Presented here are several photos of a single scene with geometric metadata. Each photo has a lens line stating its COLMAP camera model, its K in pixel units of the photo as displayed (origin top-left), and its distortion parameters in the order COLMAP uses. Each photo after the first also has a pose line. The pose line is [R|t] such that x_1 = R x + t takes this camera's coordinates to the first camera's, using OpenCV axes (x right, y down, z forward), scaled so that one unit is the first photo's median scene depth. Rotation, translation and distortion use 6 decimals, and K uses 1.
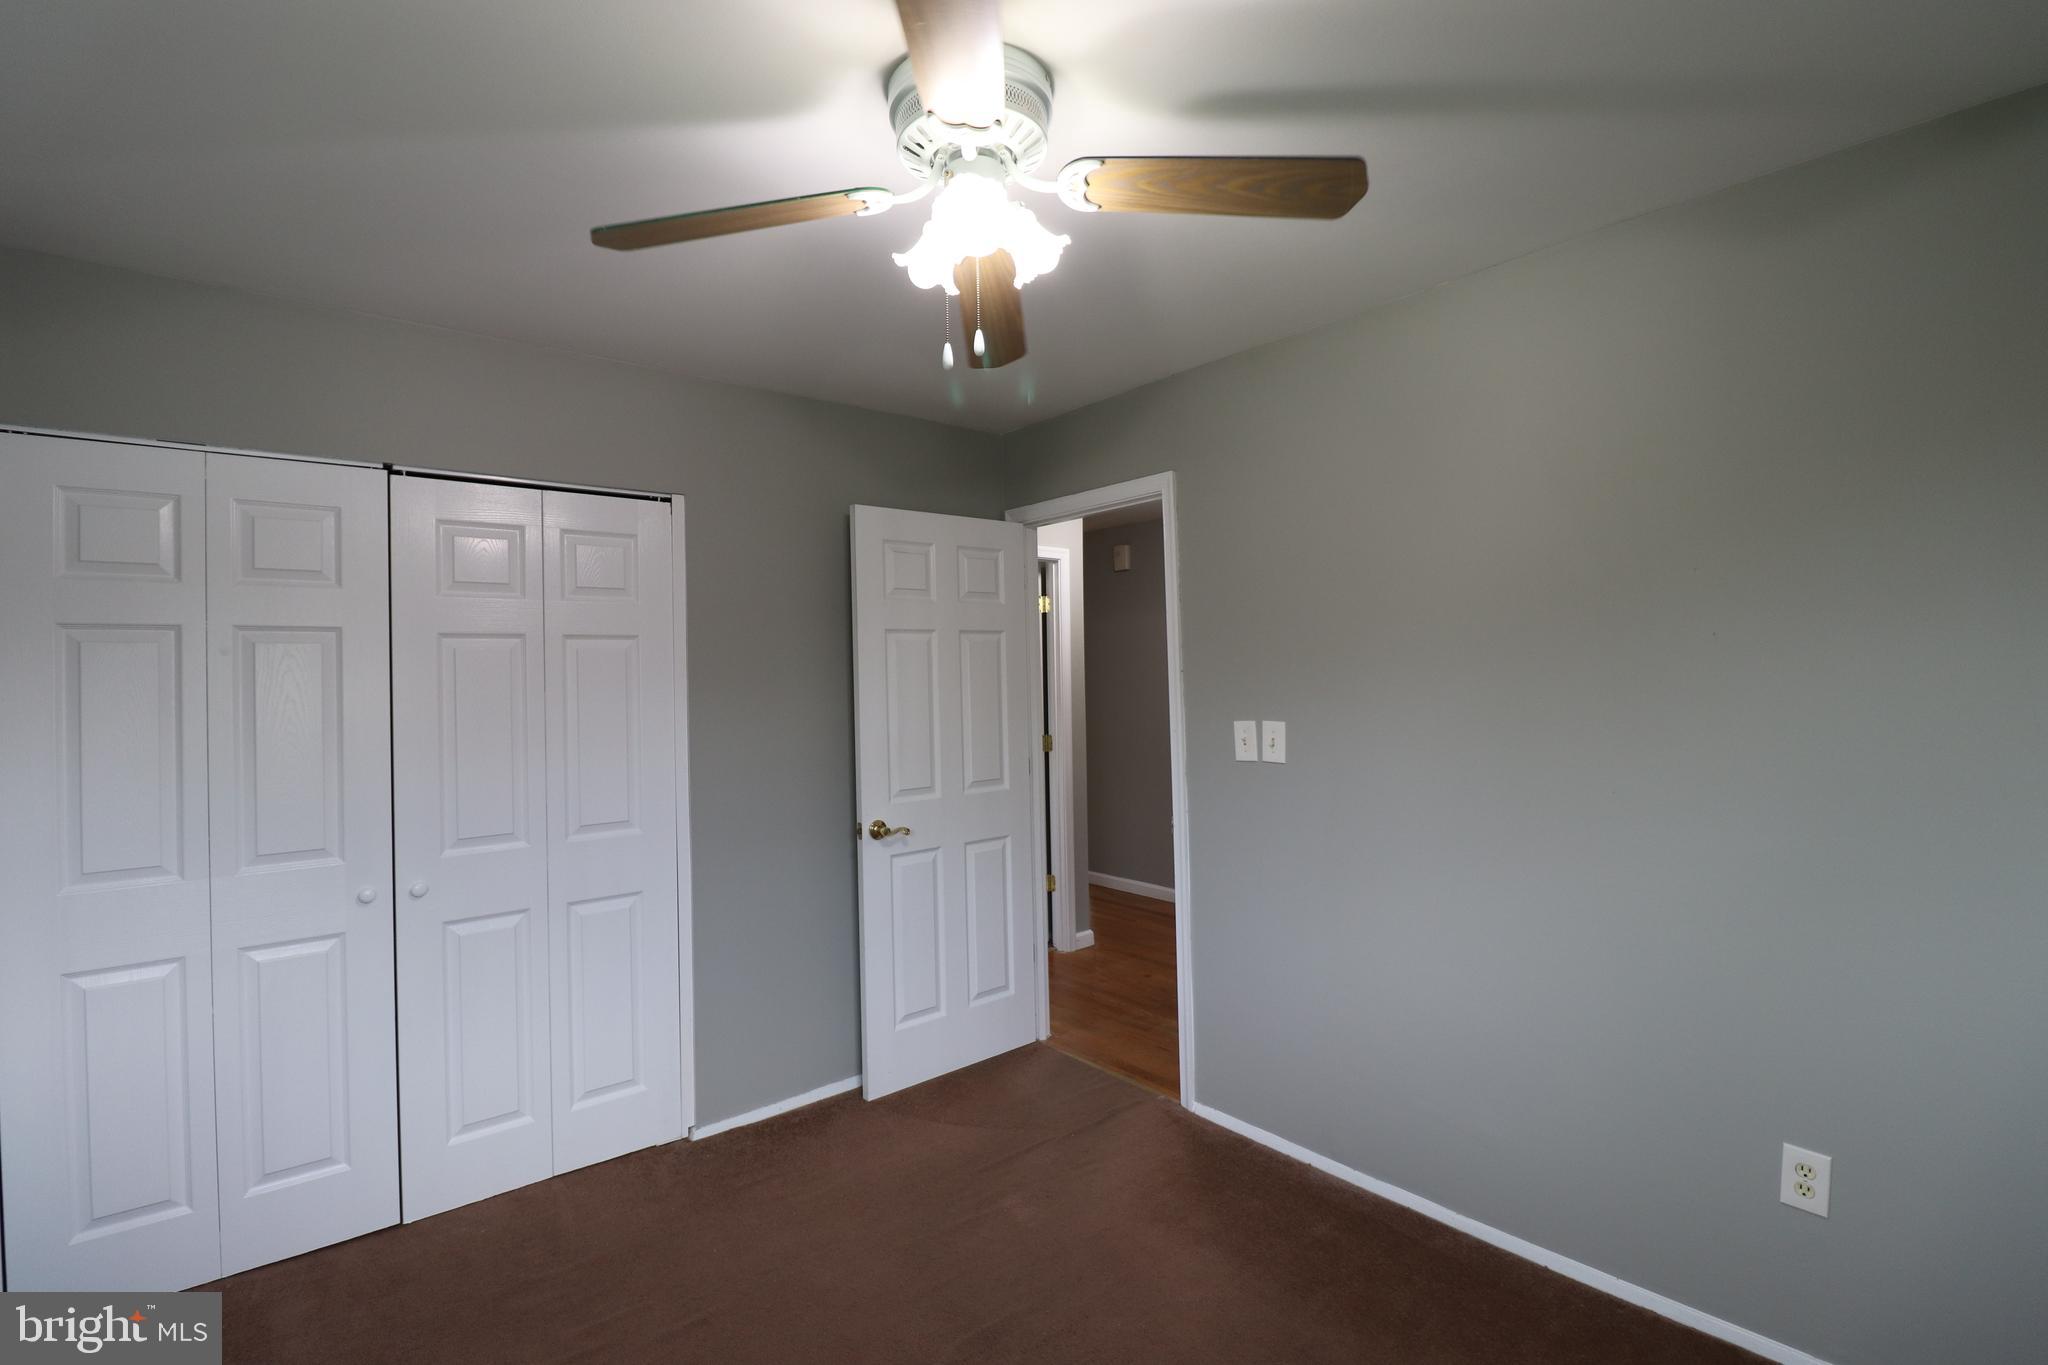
lens RADIAL K [[941.9, 0, 1015.0], [0, 941.9, 660.0], [0, 0, 1]] dist [-0.000592, -0.014159]
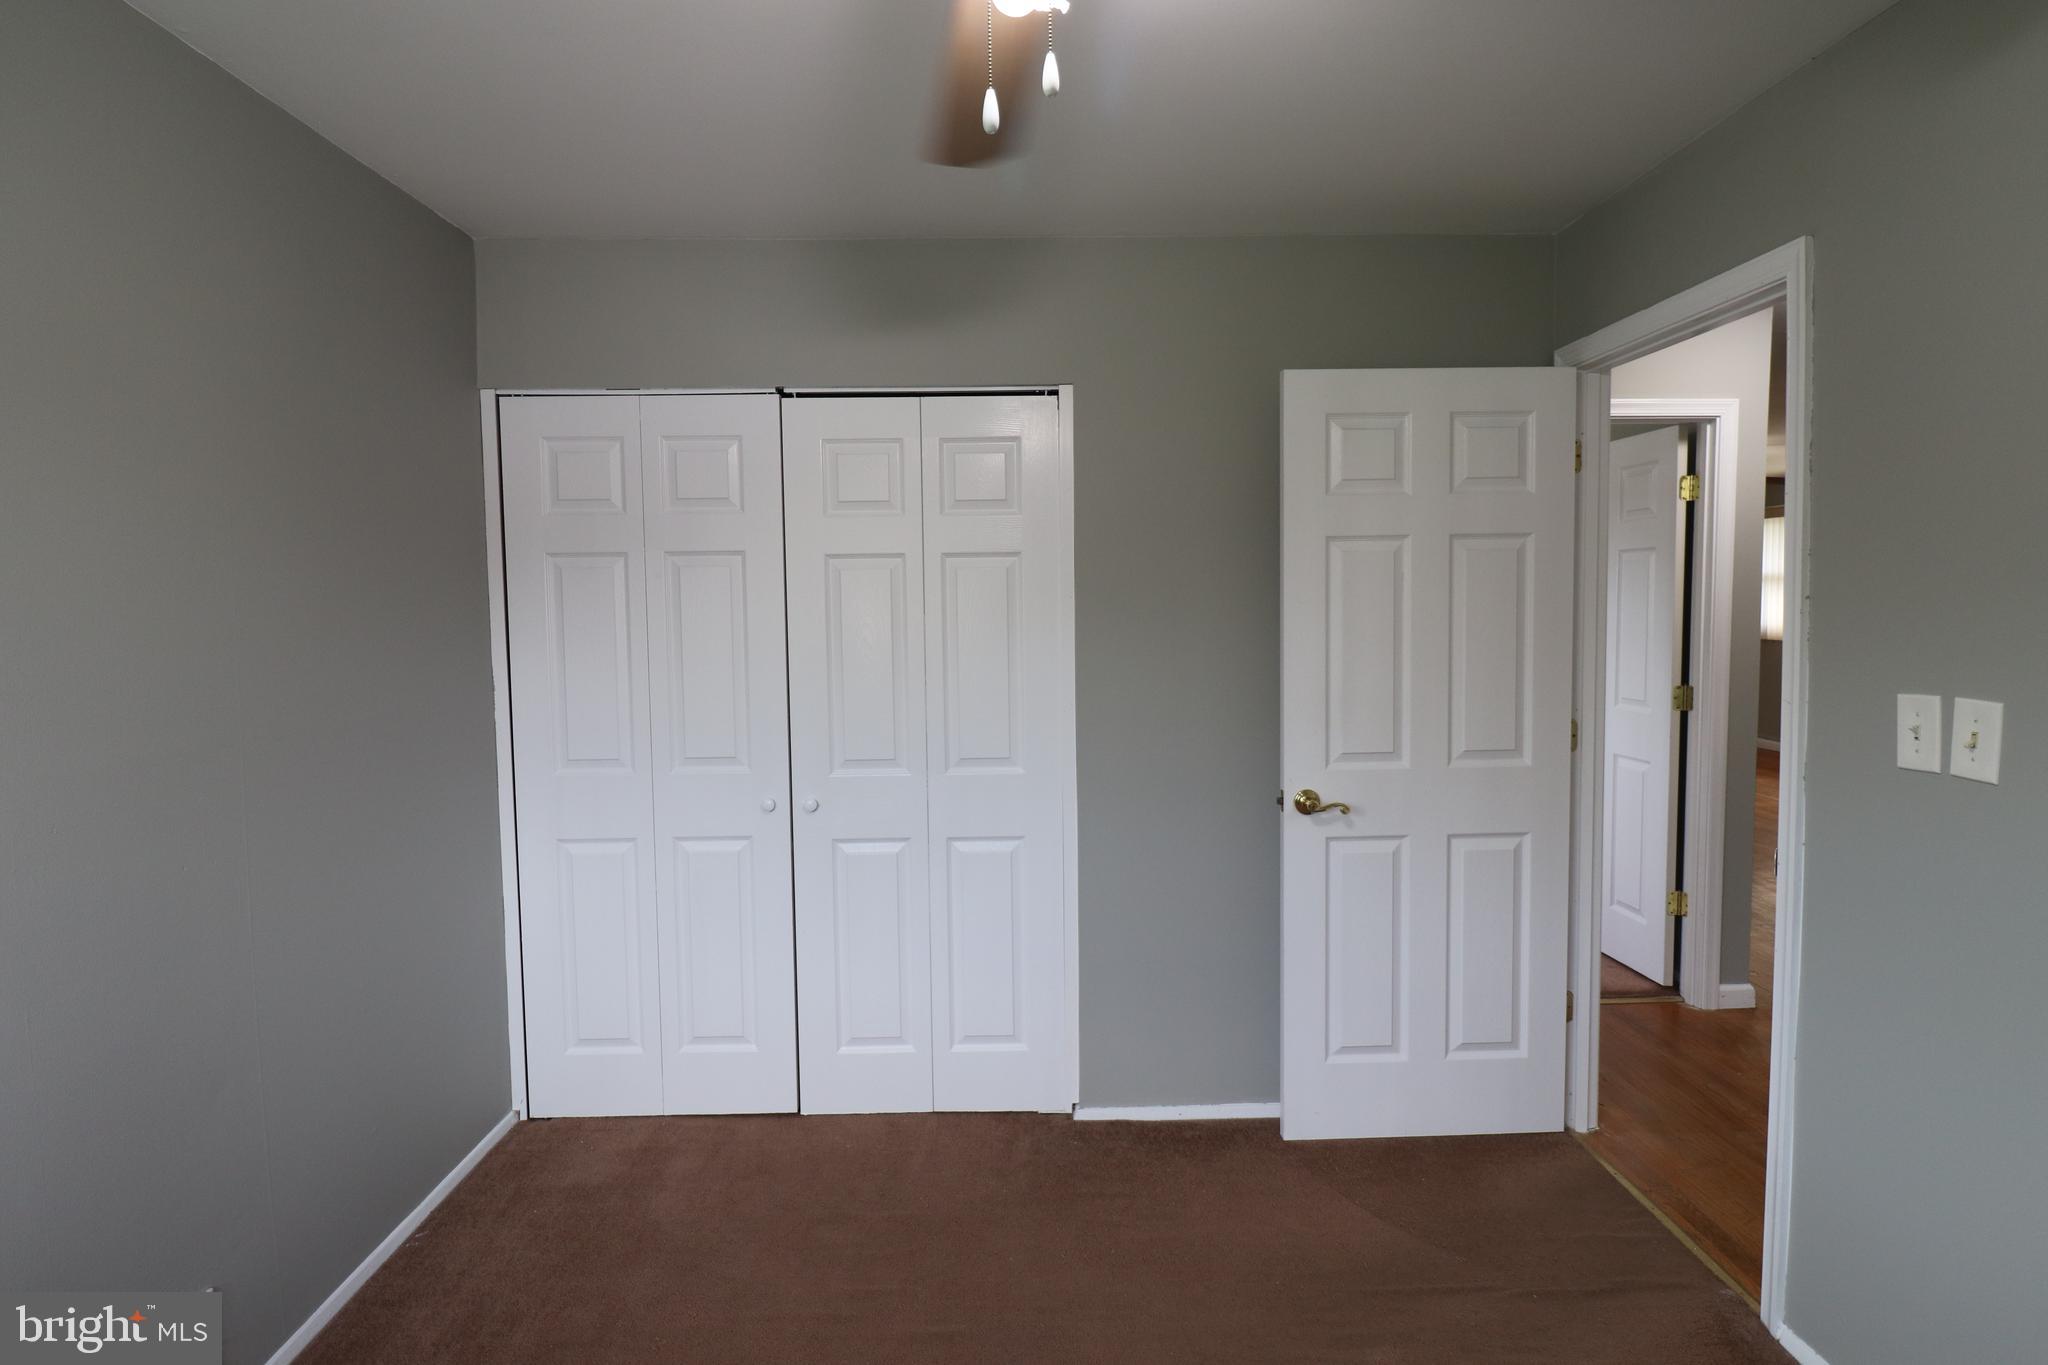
lens RADIAL K [[1030.4, 0, 1018.8], [0, 1030.4, 658.8], [0, 0, 1]] dist [0.001889, -0.013707]
pose [[0.777410, 0.046923, -0.627242, 0.193243], [0.007530, 0.996448, 0.083875, -0.006618], [0.628949, -0.069928, 0.774295, 0.220519]]
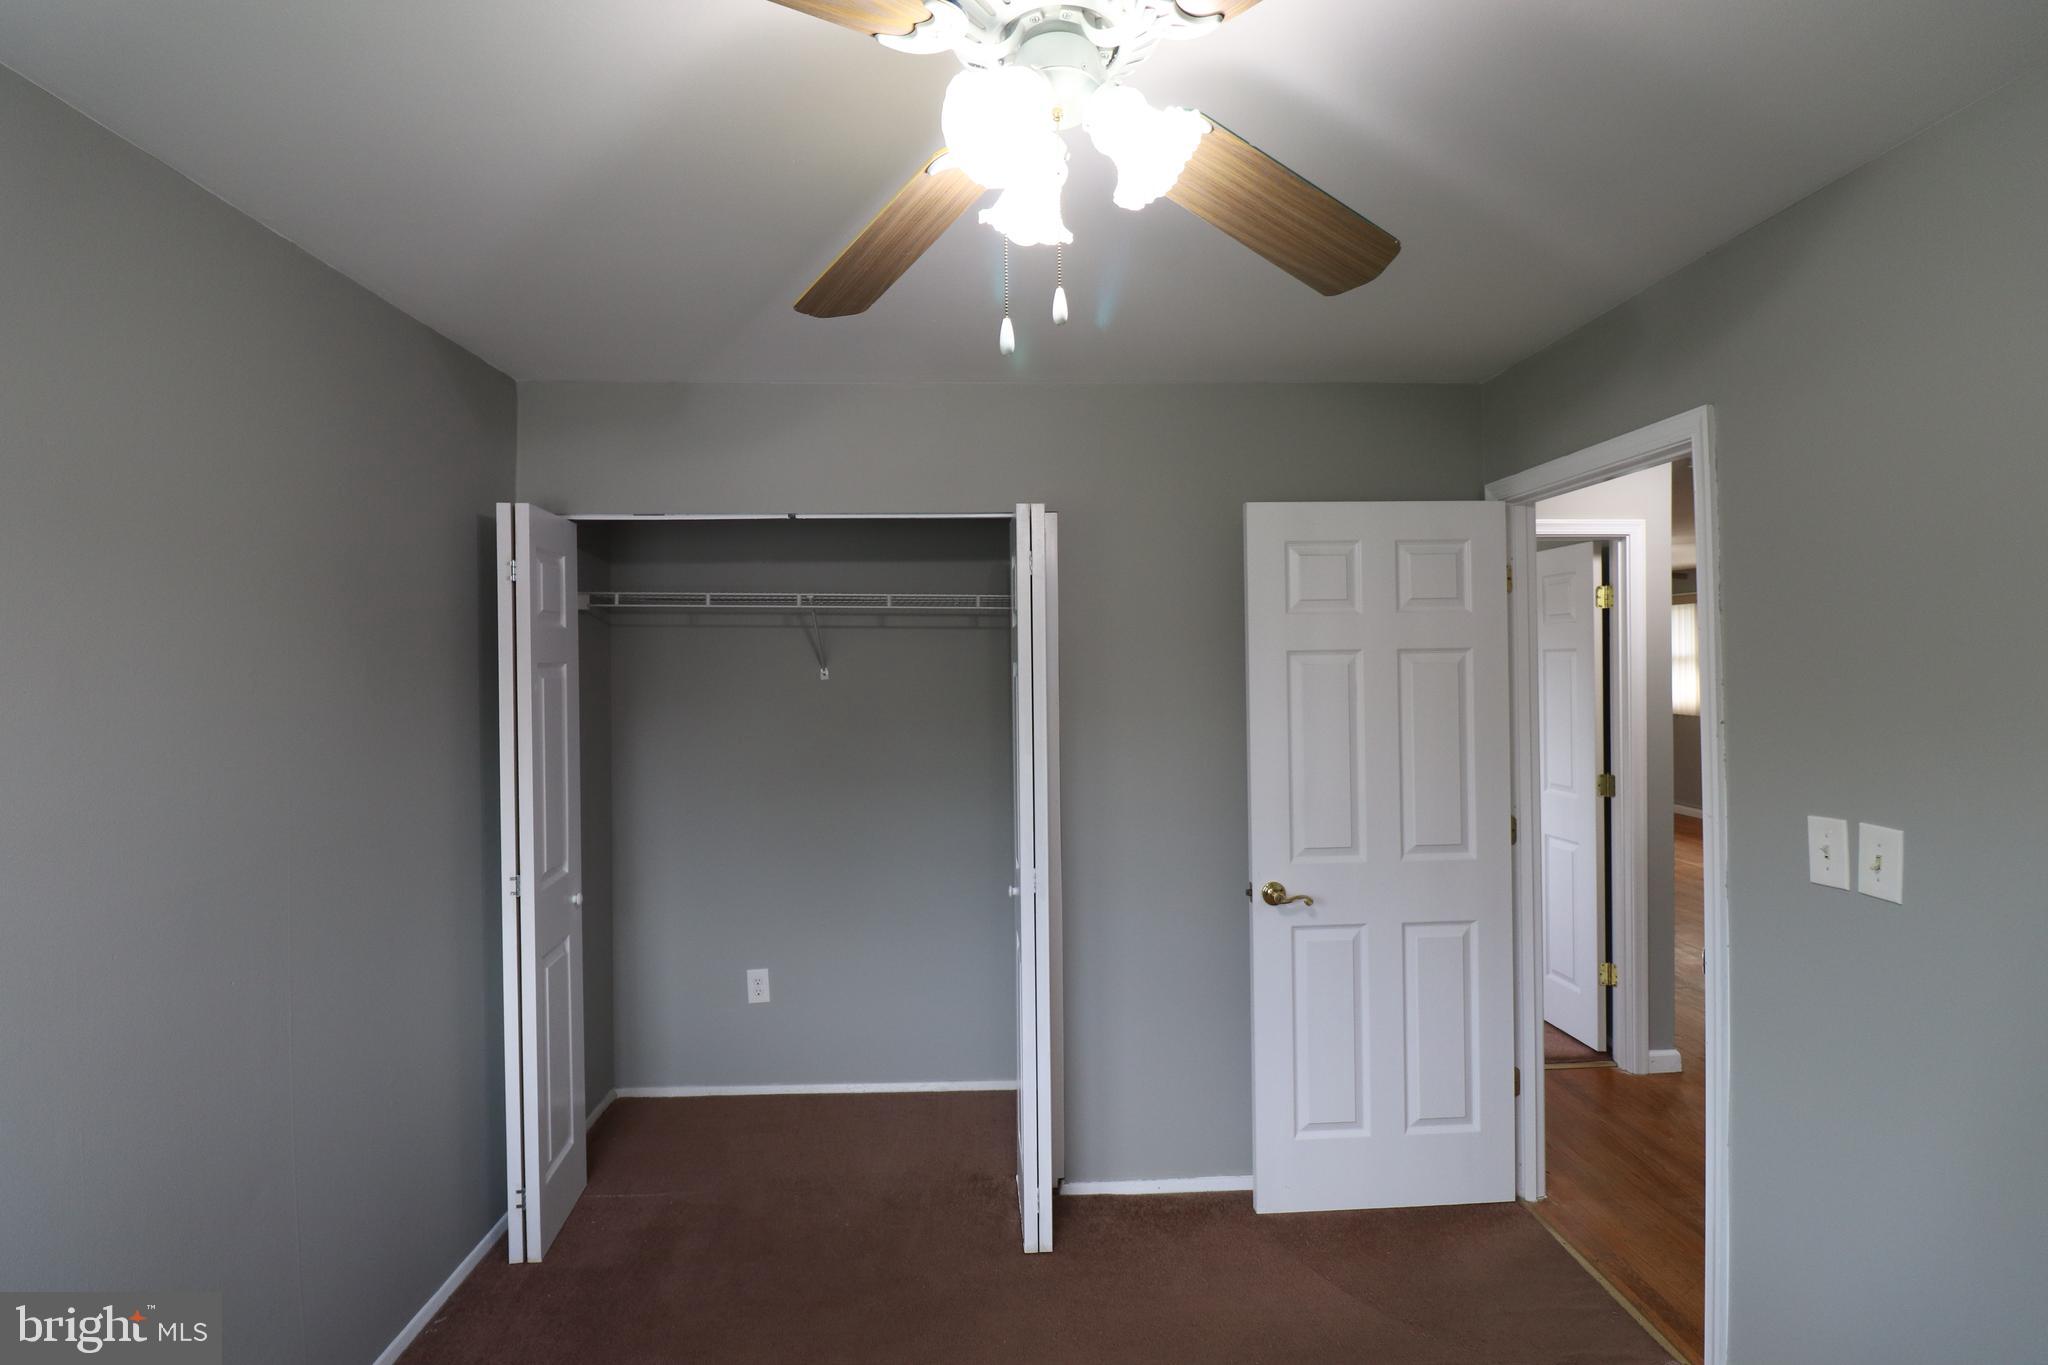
lens RADIAL K [[941.9, 0, 1015.0], [0, 941.9, 660.0], [0, 0, 1]] dist [-0.000592, -0.014159]
pose [[0.791195, 0.008298, -0.611508, 0.182026], [0.006075, 0.999752, 0.021426, -0.045113], [0.611534, -0.020667, 0.790948, 0.213200]]
